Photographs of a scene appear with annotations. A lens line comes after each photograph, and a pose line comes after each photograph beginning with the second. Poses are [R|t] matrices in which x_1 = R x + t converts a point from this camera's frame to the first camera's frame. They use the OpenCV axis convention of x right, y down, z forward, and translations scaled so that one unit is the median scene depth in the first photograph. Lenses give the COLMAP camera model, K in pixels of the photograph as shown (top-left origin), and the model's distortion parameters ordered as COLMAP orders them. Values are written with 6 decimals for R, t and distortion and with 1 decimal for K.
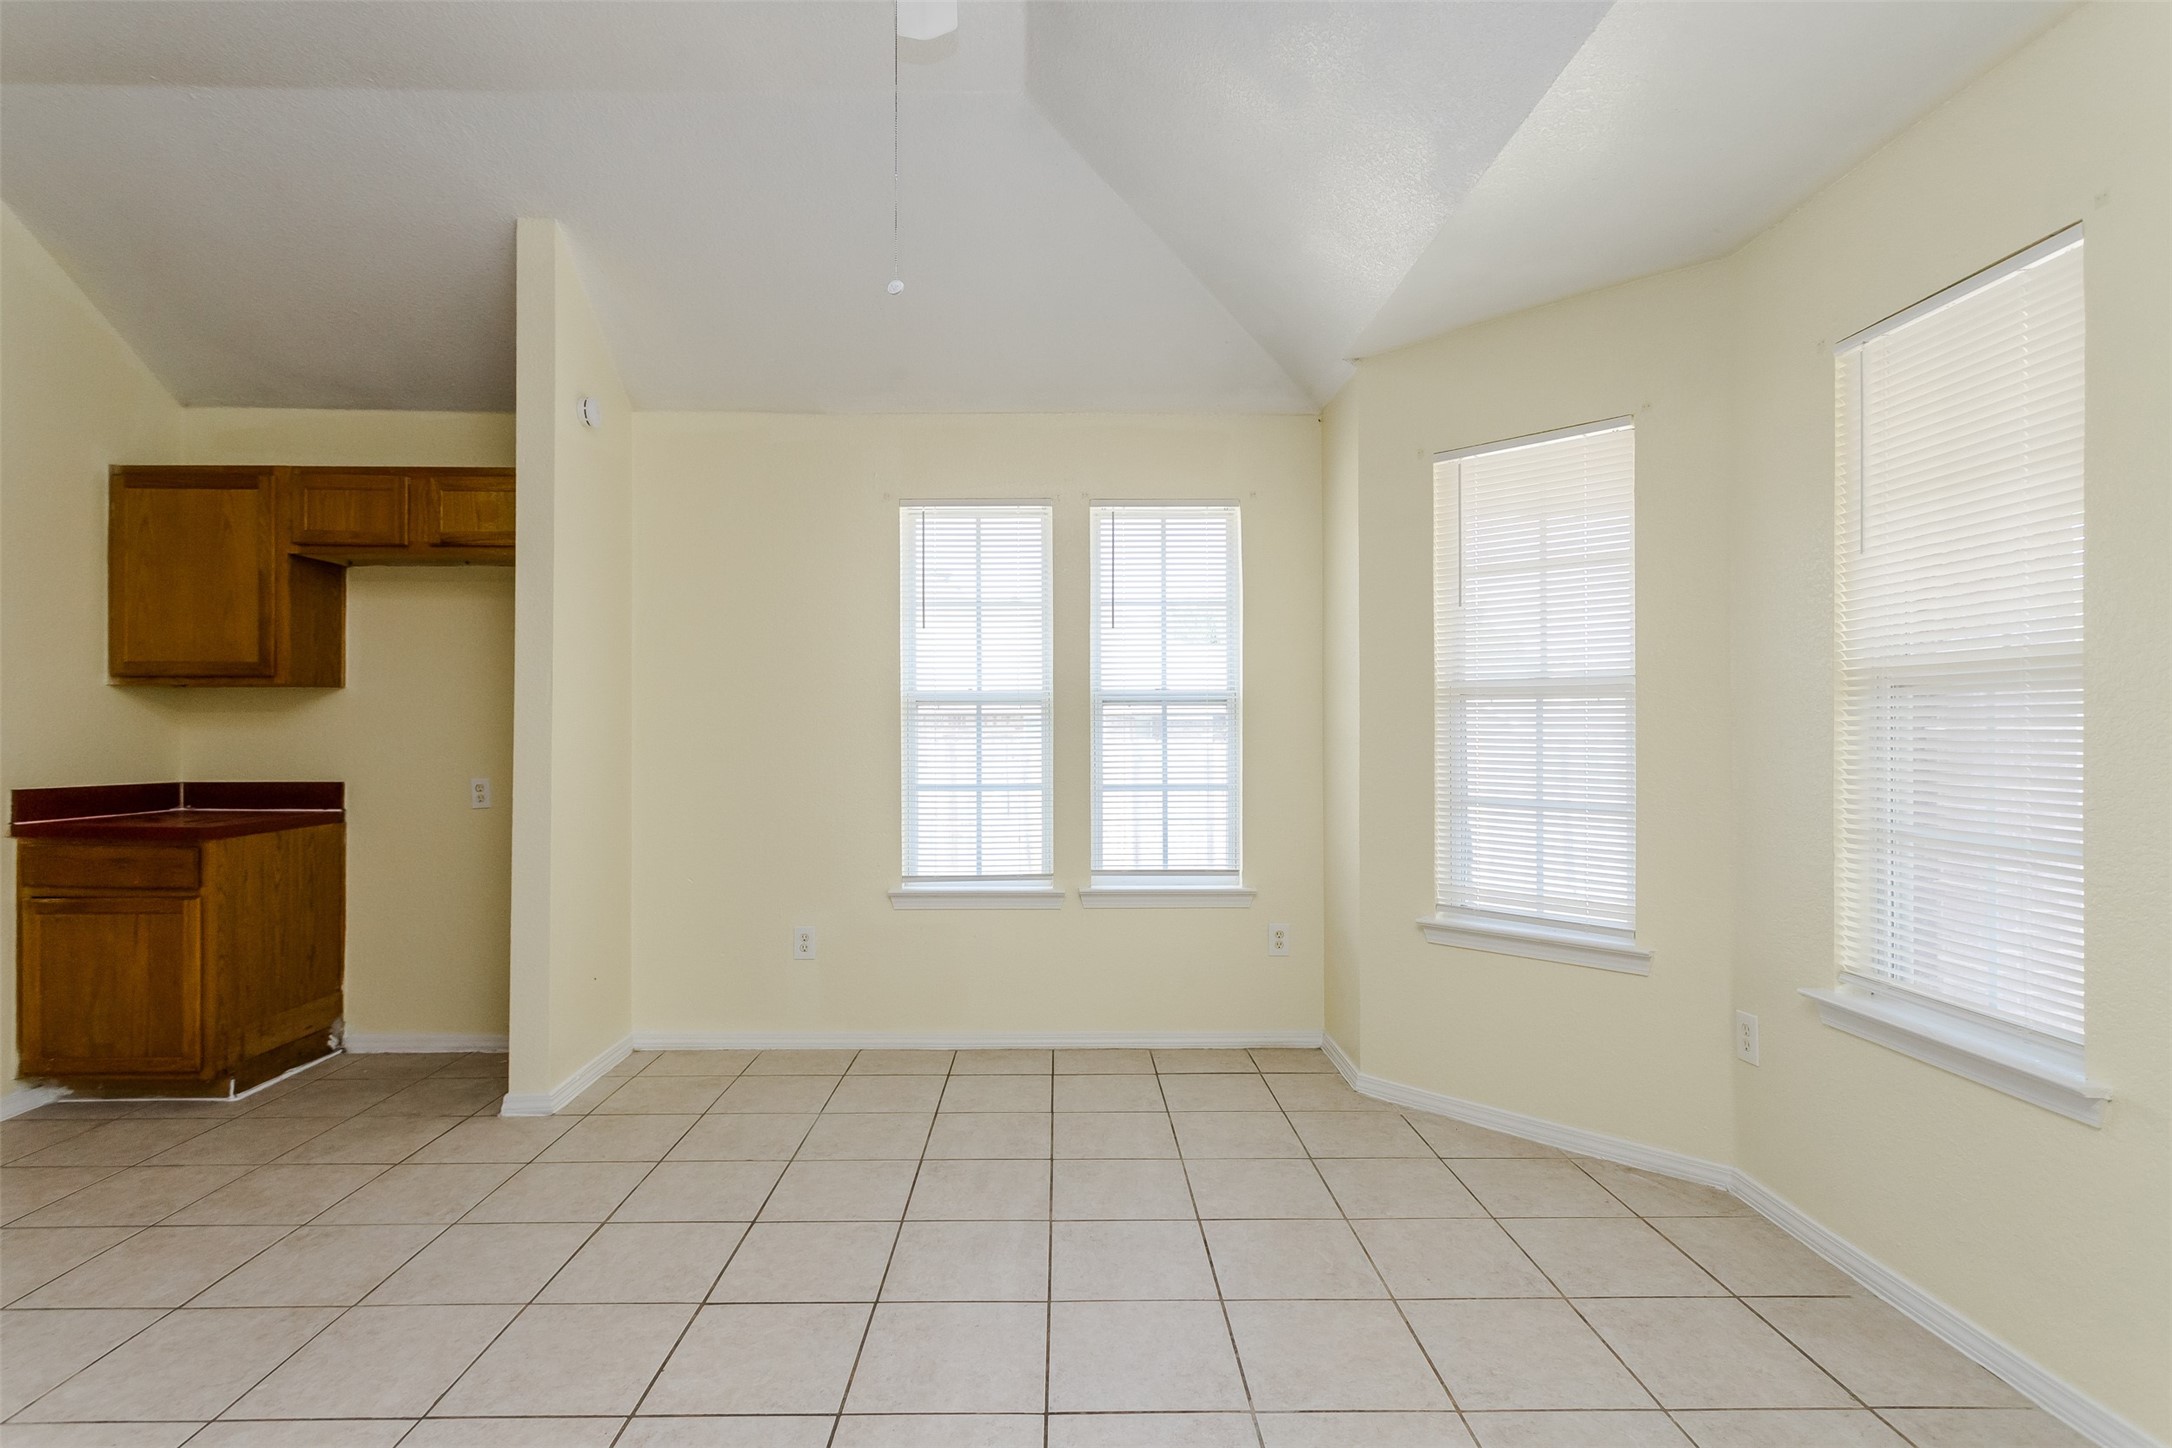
lens RADIAL K [[1026.4, 0, 1079.2], [0, 1026.4, 739.5], [0, 0, 1]] dist [0.004014, 0.000672]
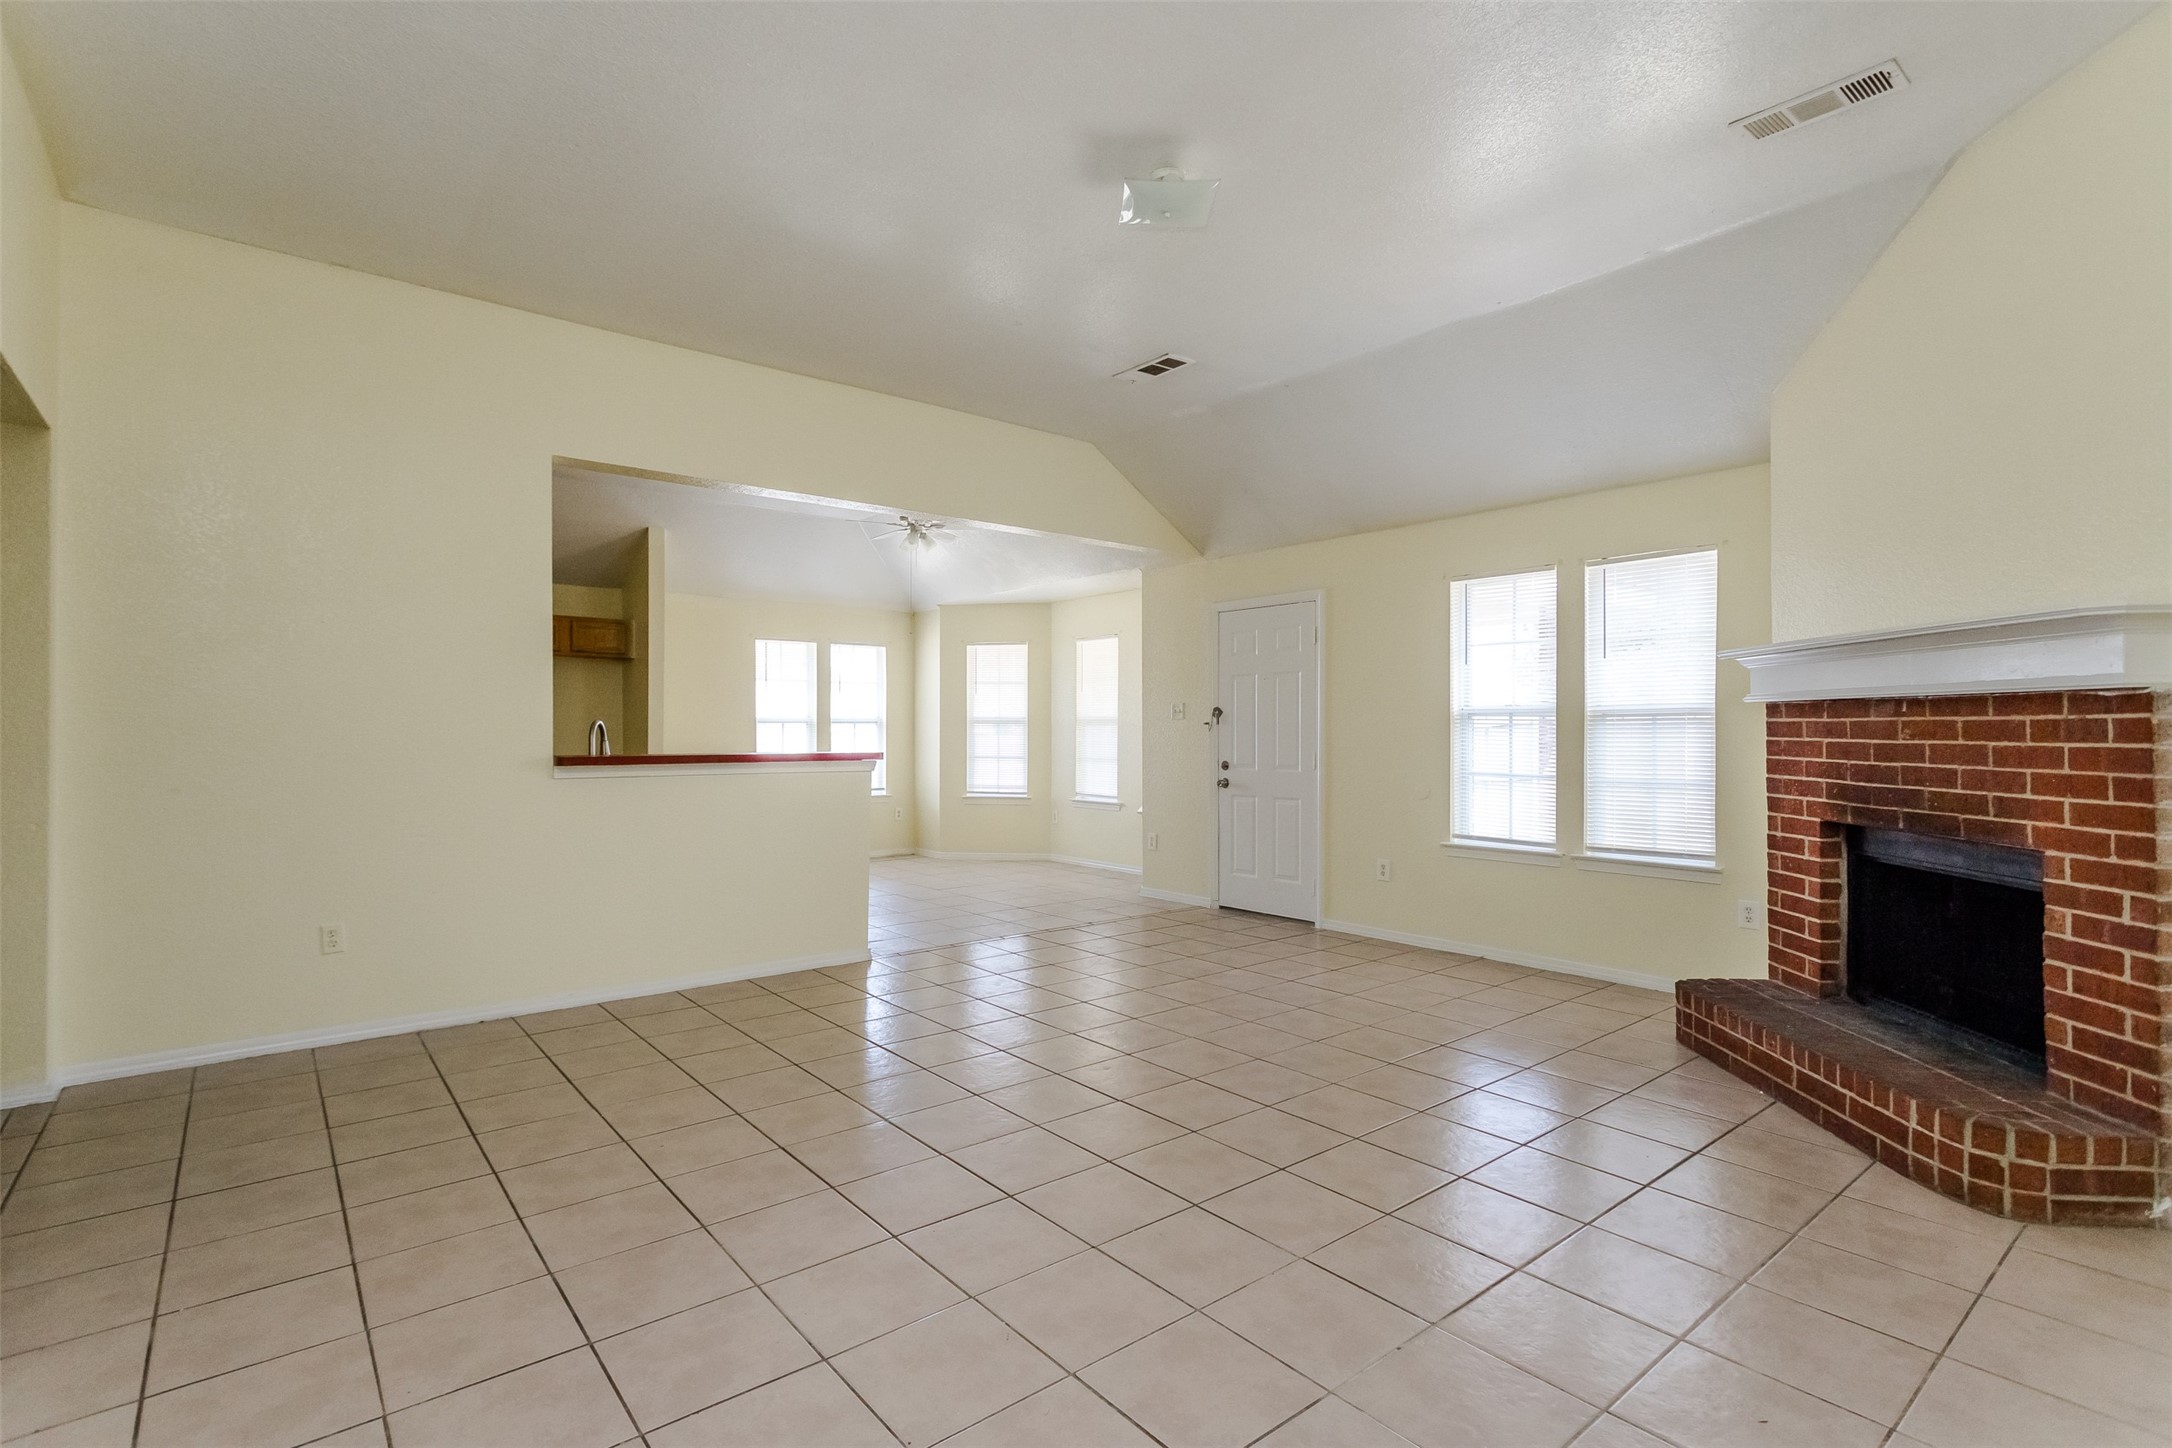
lens RADIAL K [[1026.4, 0, 1069.0], [0, 1026.4, 735.0], [0, 0, 1]] dist [0.004014, 0.000672]
pose [[0.790081, -0.004951, 0.612983, -1.202565], [0.006288, 0.999980, -0.000028, -0.002947], [-0.612970, 0.003876, 0.790096, -1.487725]]
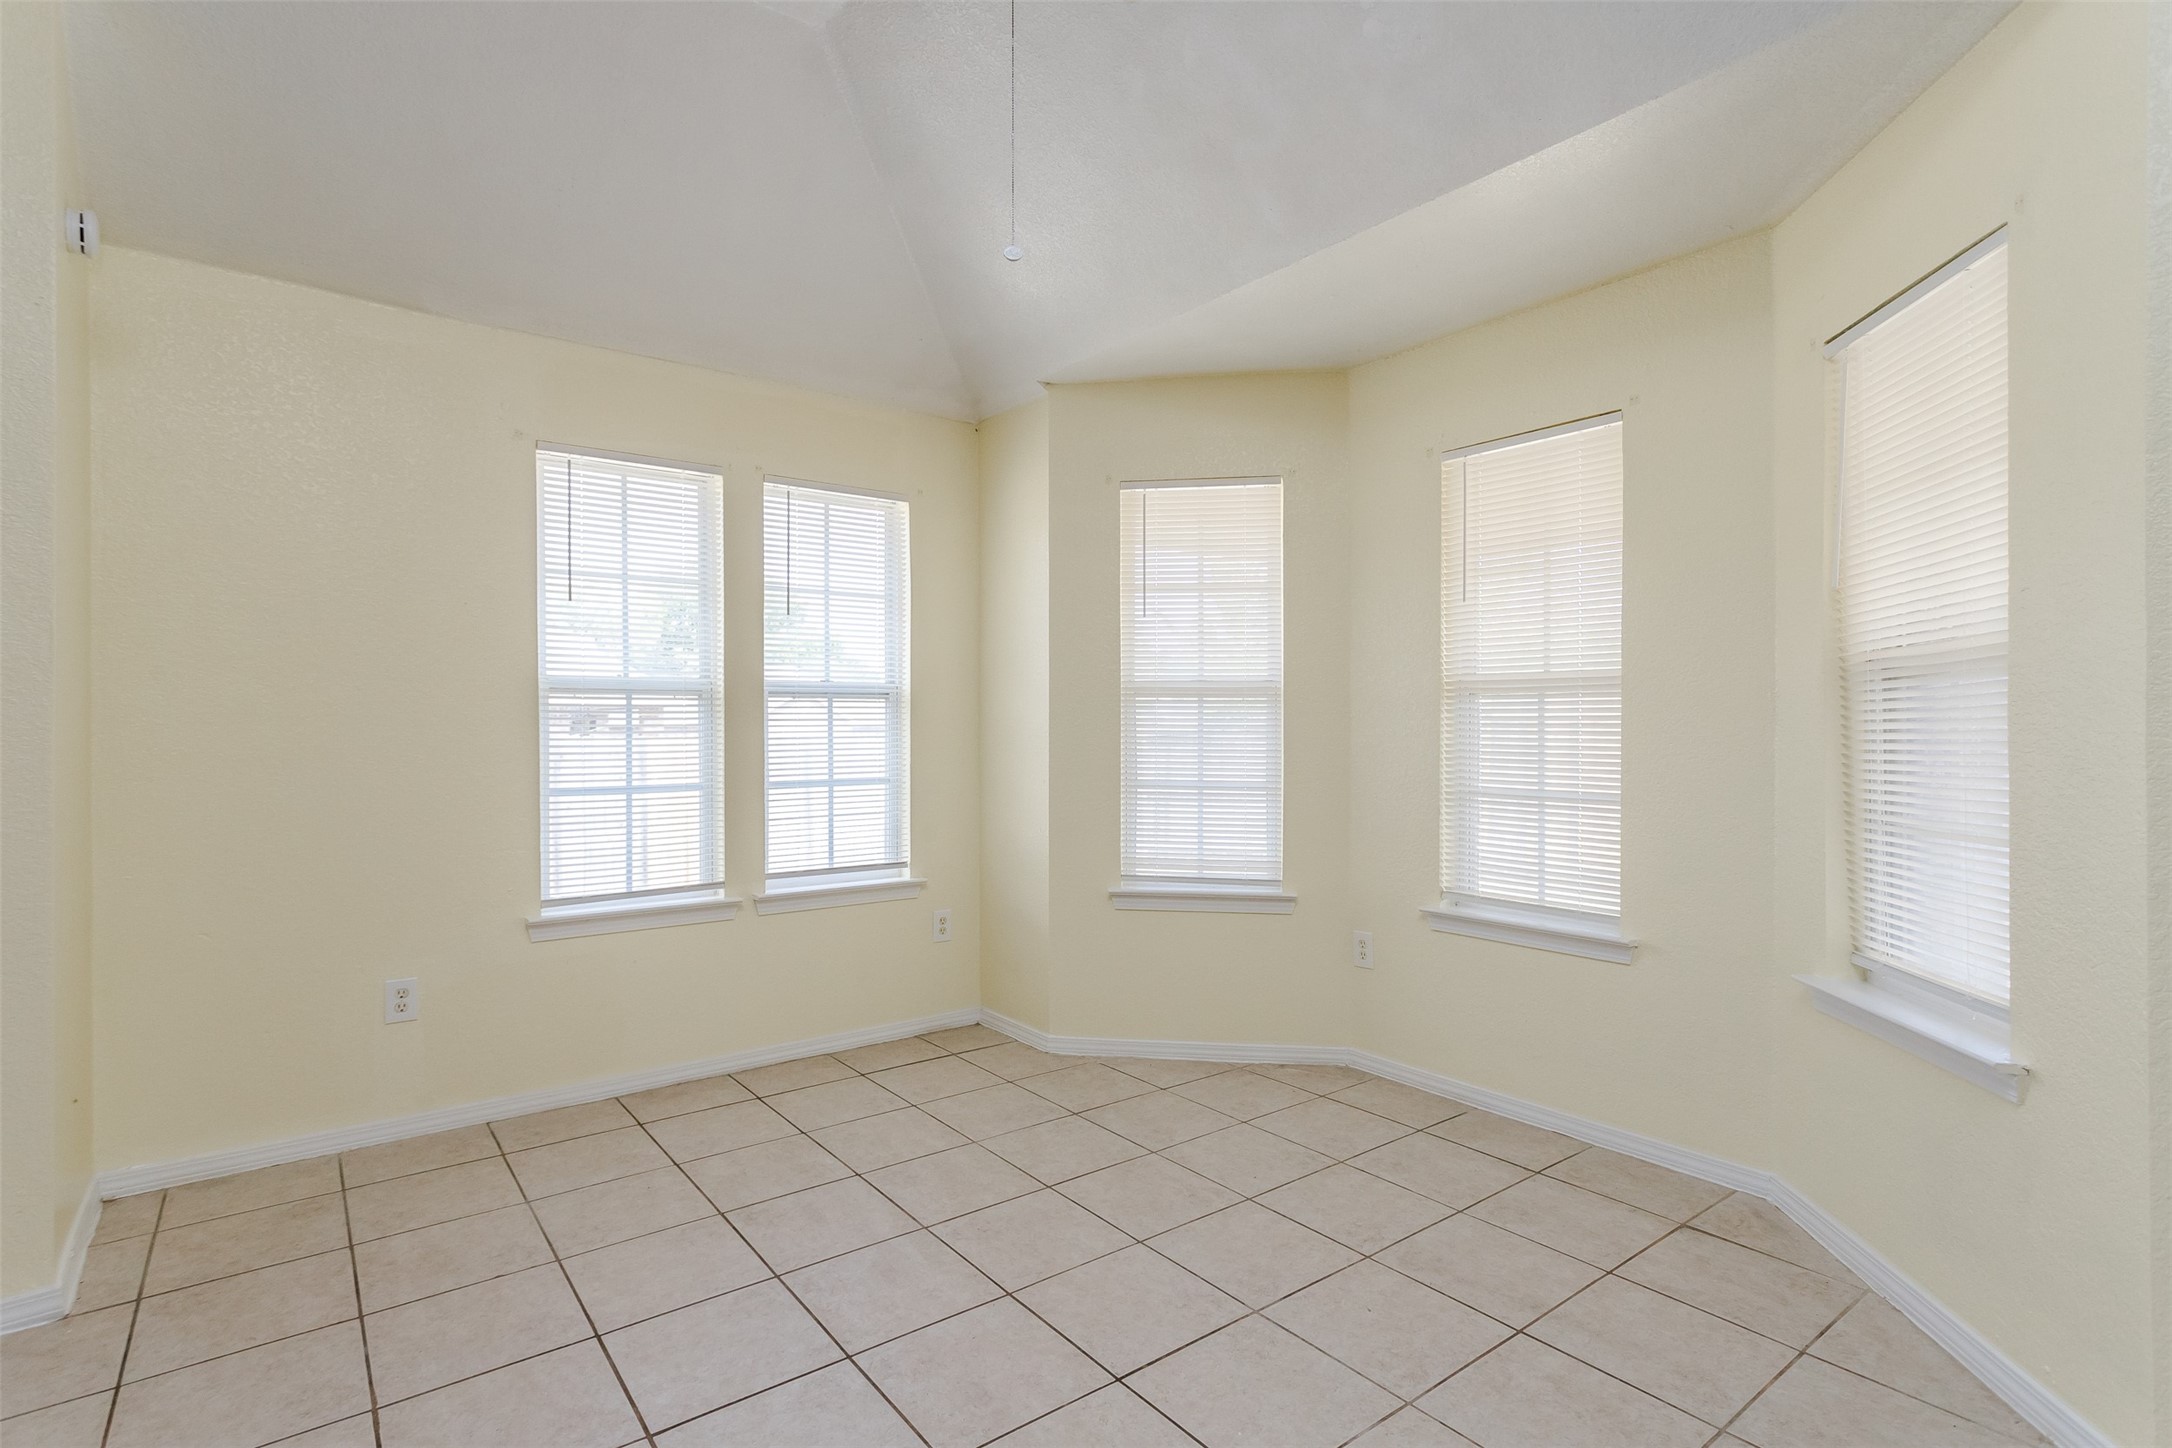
lens RADIAL K [[1026.4, 0, 1059.1], [0, 1026.4, 743.1], [0, 0, 1]] dist [0.004014, 0.000672]
pose [[0.809270, -0.008334, 0.587378, -0.365344], [0.005123, 0.999961, 0.007129, 0.004127], [-0.587414, -0.002760, 0.809282, 0.106941]]
